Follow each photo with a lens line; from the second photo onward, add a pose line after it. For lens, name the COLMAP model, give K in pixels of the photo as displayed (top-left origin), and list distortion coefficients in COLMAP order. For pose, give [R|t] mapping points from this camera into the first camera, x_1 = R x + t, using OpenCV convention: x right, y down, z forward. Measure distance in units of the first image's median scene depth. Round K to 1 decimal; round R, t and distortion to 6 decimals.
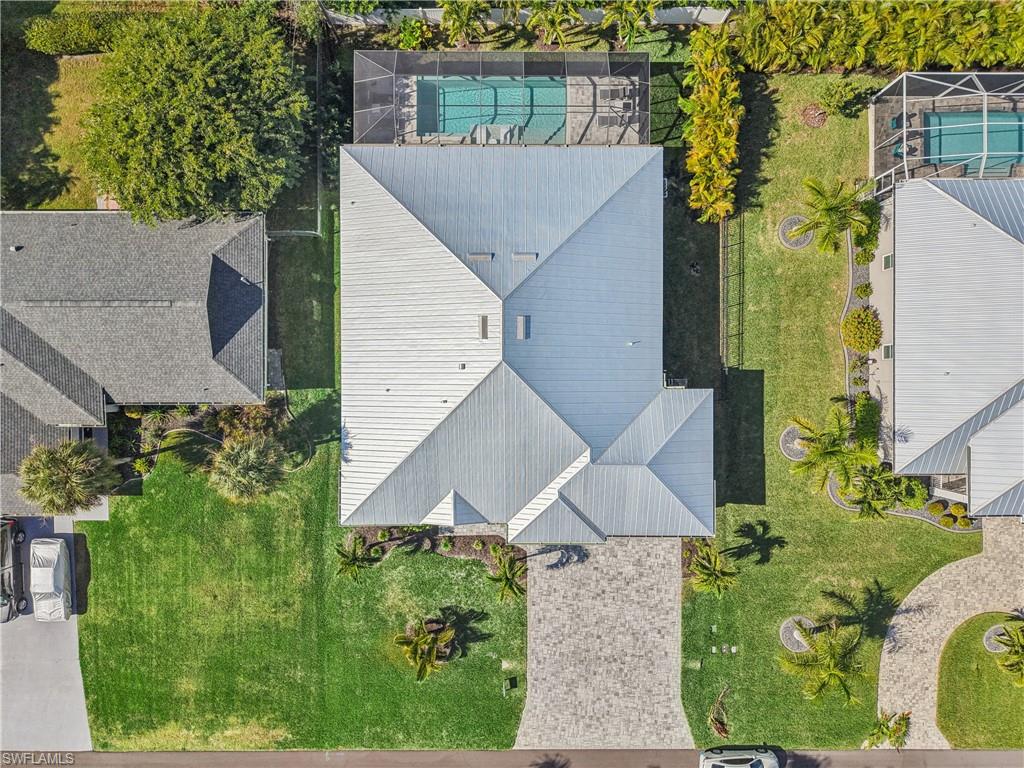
lens RADIAL K [[702.3, 0, 513.6], [0, 702.3, 387.5], [0, 0, 1]] dist [0.017818, -0.015098]
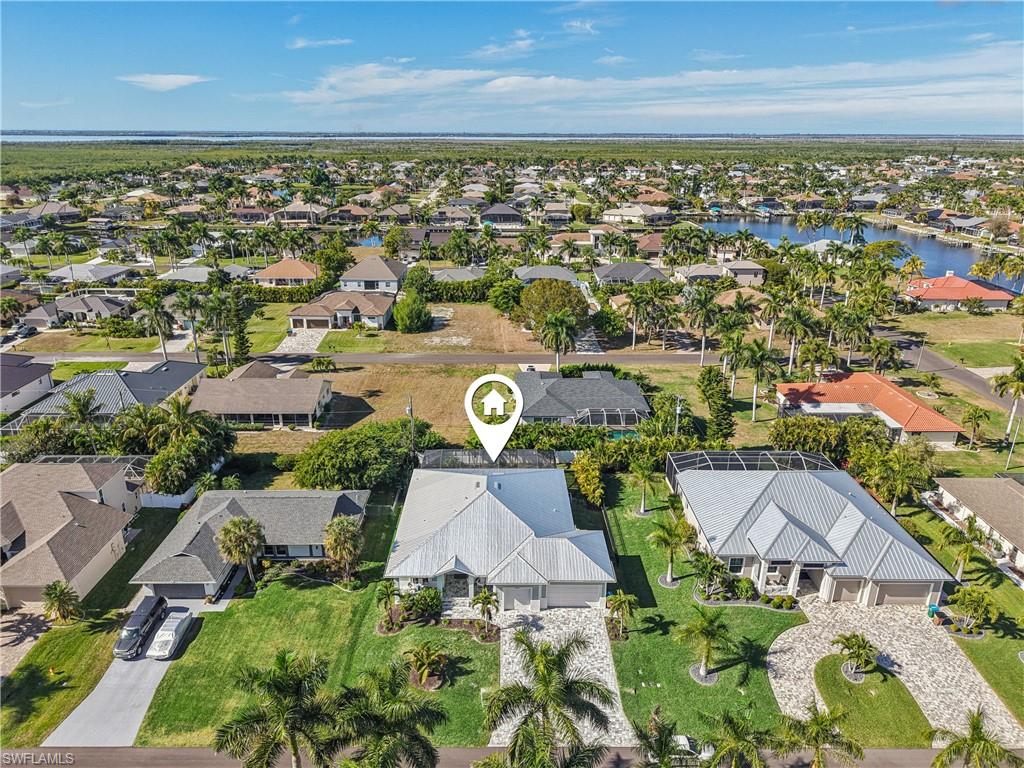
lens RADIAL K [[702.3, 0, 509.6], [0, 702.3, 385.5], [0, 0, 1]] dist [0.017818, -0.015098]
pose [[0.999968, -0.006957, 0.003888, 0.035985], [0.006001, 0.336194, -0.941774, 1.435564], [0.005245, 0.941767, 0.336225, 0.037919]]
